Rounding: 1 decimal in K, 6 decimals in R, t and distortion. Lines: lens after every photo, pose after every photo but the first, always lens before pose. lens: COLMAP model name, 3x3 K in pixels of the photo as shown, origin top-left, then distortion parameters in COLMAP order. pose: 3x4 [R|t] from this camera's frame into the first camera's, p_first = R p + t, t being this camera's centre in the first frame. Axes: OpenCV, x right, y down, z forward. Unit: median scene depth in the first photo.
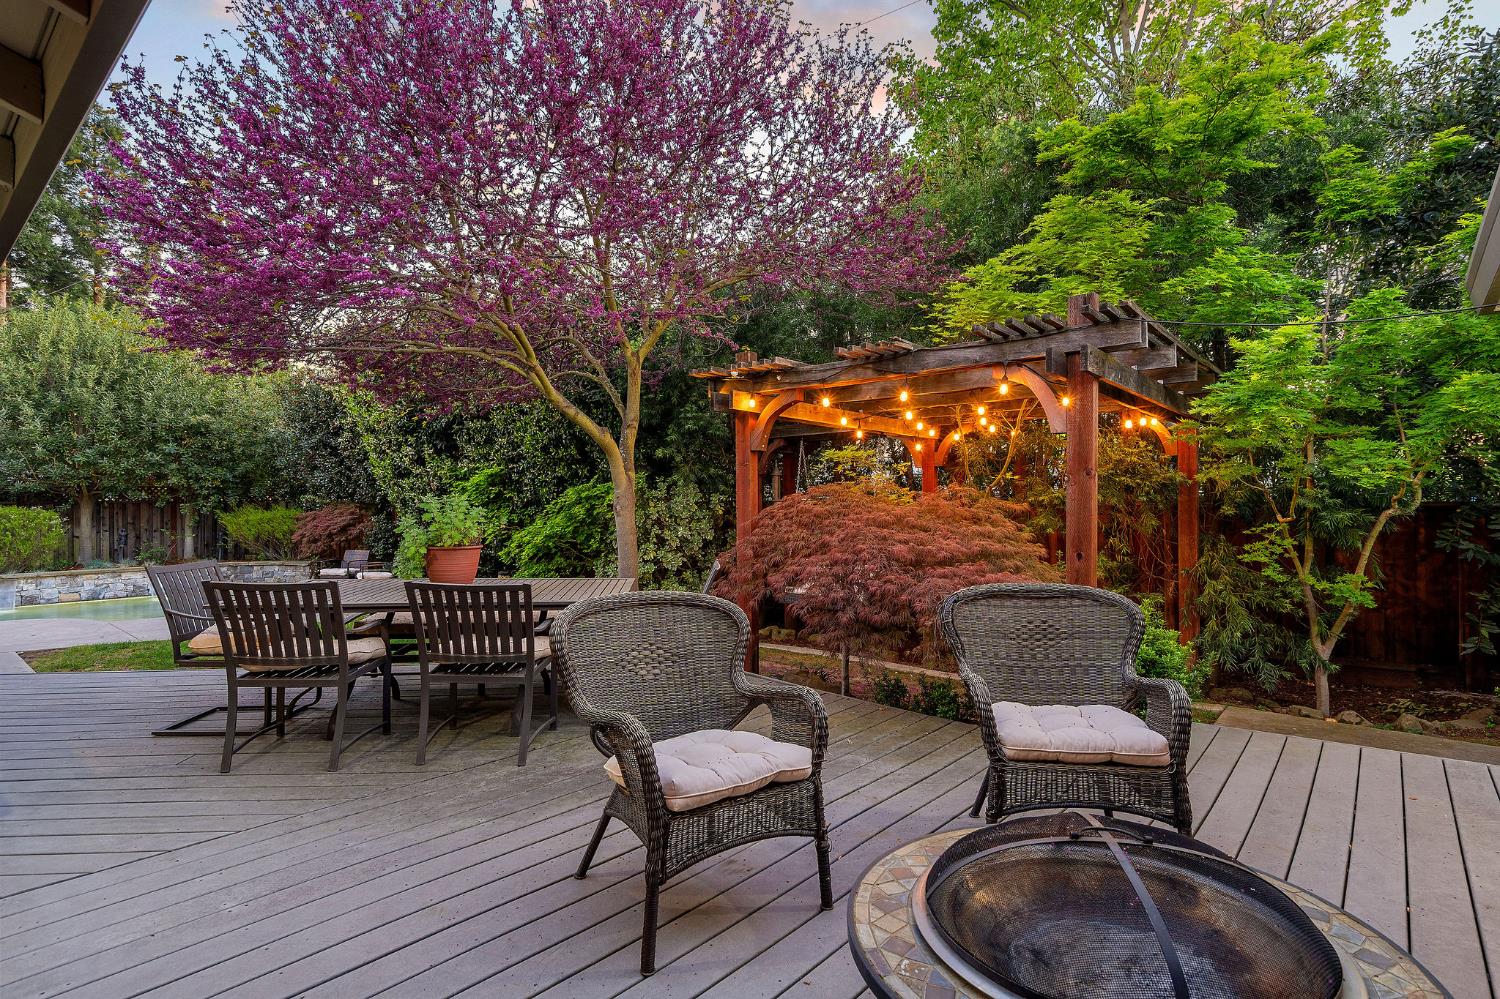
lens RADIAL K [[755.9, 0, 751.6], [0, 755.9, 499.7], [0, 0, 1]] dist [-0.002969, -0.000339]
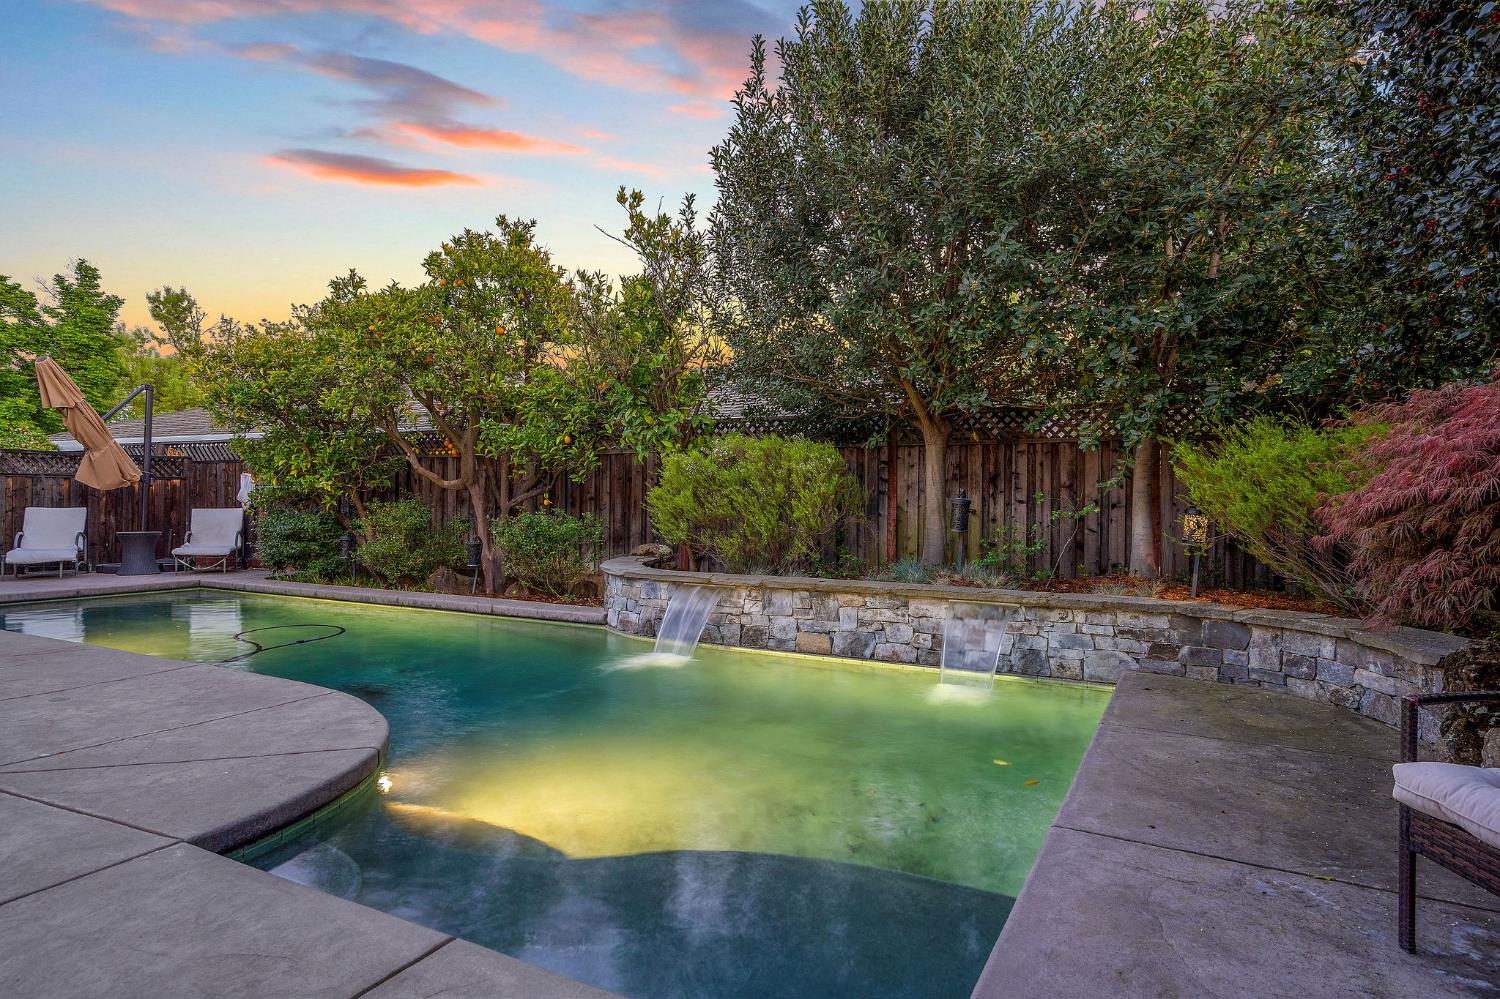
lens RADIAL K [[824.6, 0, 753.7], [0, 824.6, 501.4], [0, 0, 1]] dist [0.006838, 0.000073]
pose [[0.210705, 0.006860, -0.977526, -0.440472], [-0.005855, 0.999966, 0.005756, 0.045676], [0.977532, 0.004510, 0.210738, 0.834179]]
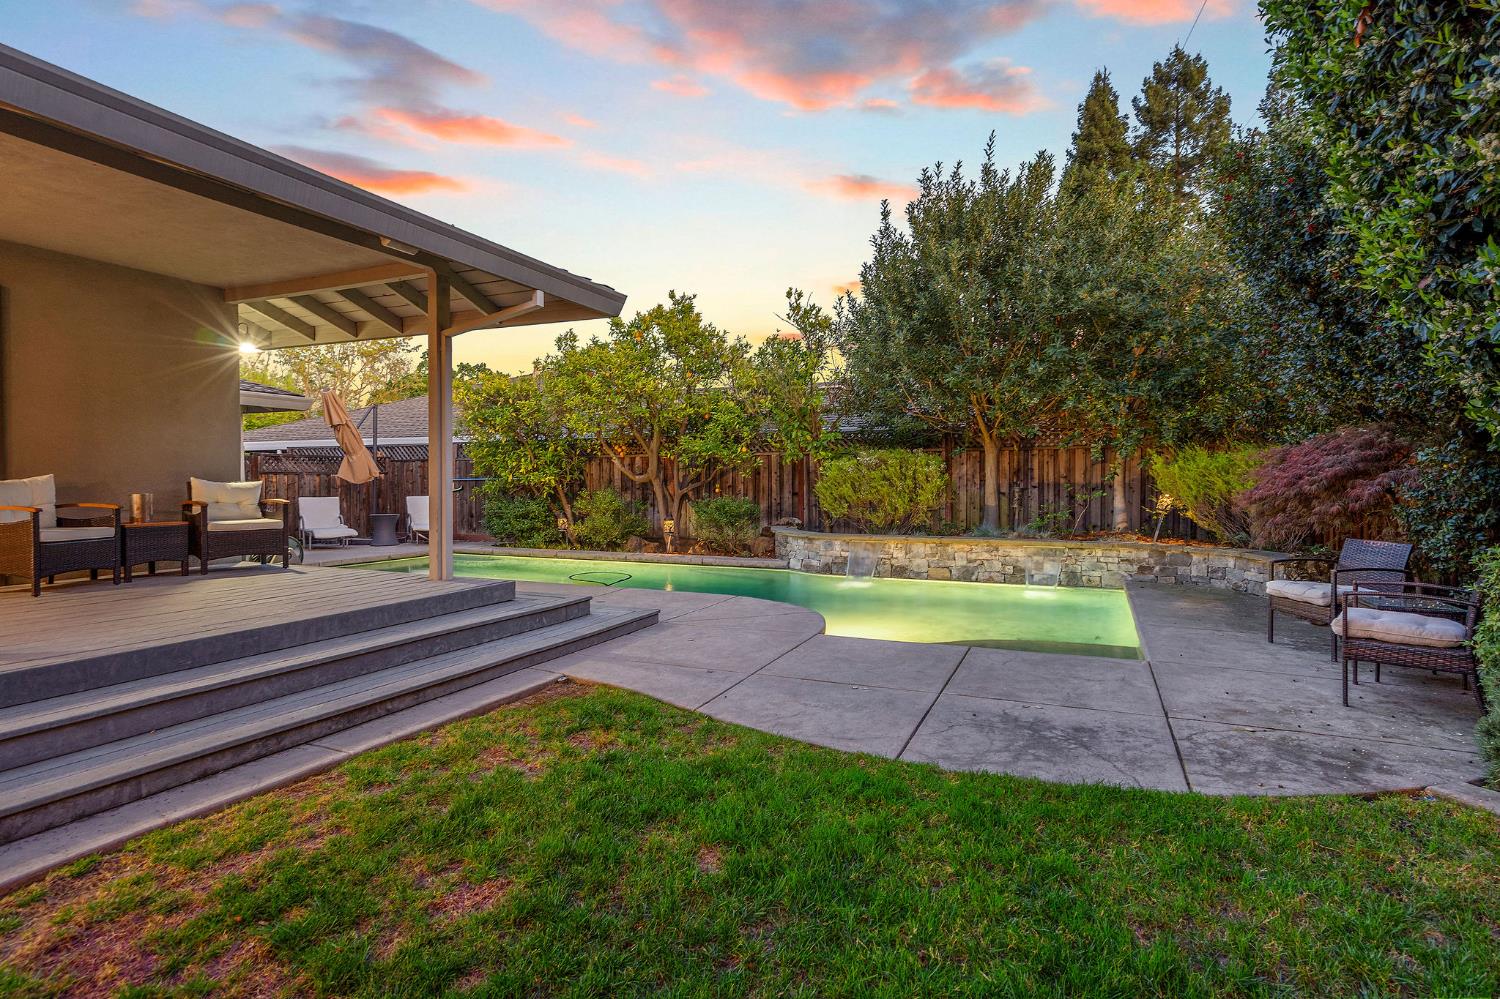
lens RADIAL K [[755.9, 0, 751.4], [0, 755.9, 493.3], [0, 0, 1]] dist [-0.002969, -0.000339]
pose [[0.281821, 0.022653, -0.959200, -0.251535], [0.004923, 0.999674, 0.025055, 0.032410], [0.959454, -0.011783, 0.281618, 0.599118]]
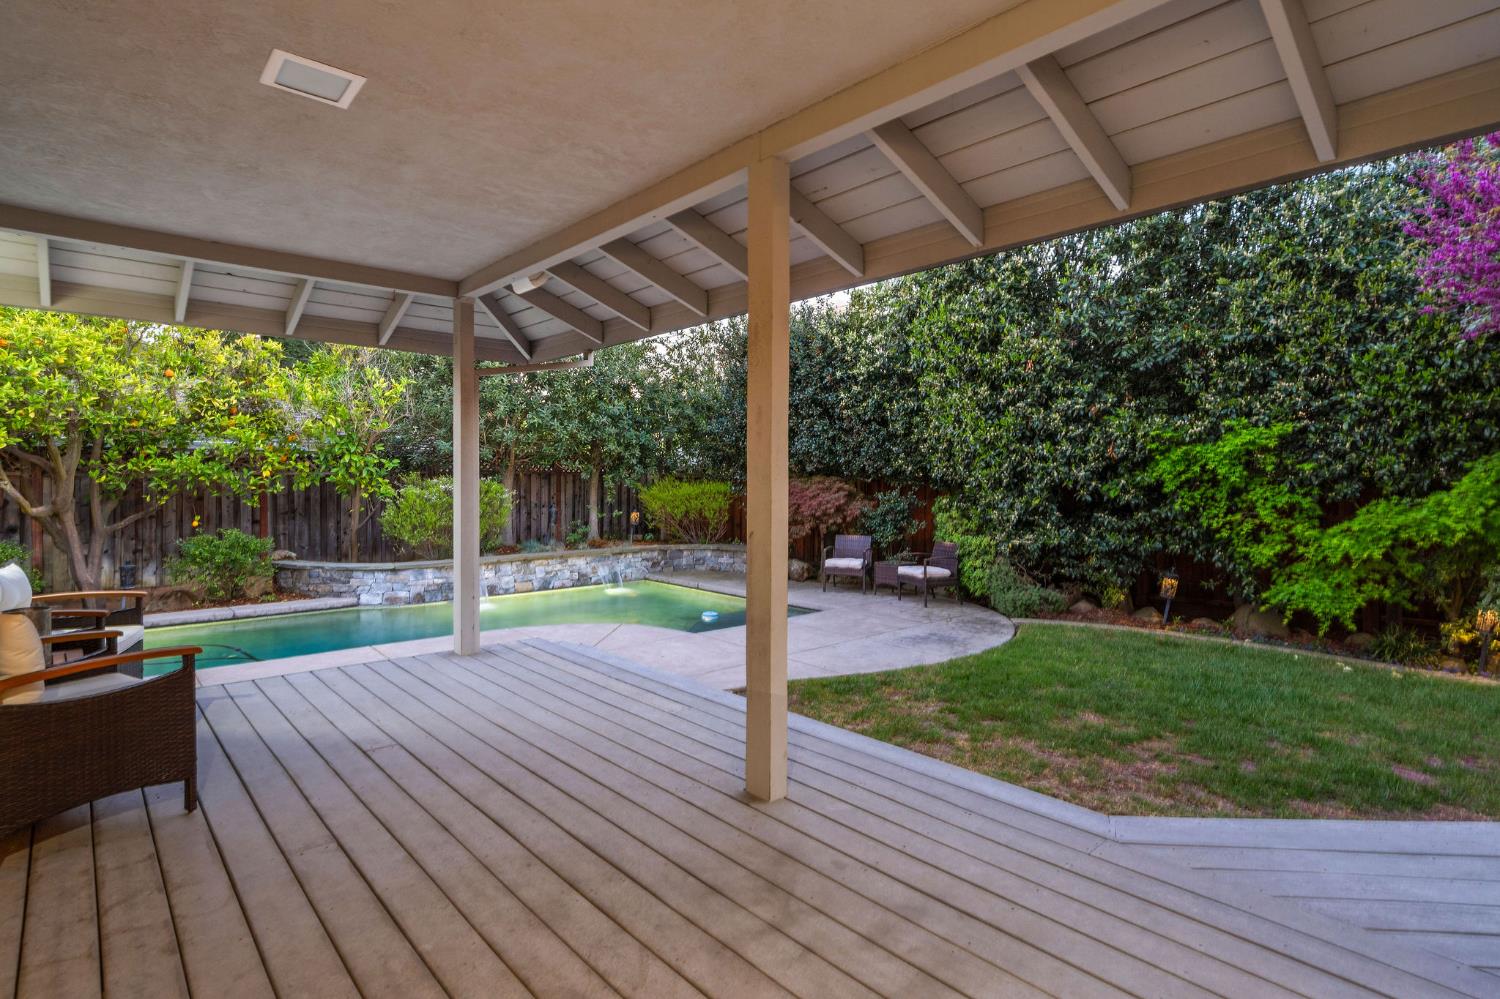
lens RADIAL K [[743.3, 0, 750.0], [0, 743.3, 496.3], [0, 0, 1]] dist [-0.002643, -0.000202]
pose [[0.992288, 0.012426, -0.123329, -0.536326], [-0.008957, 0.999550, 0.028638, 0.003982], [0.123630, -0.027312, 0.991953, 0.213691]]
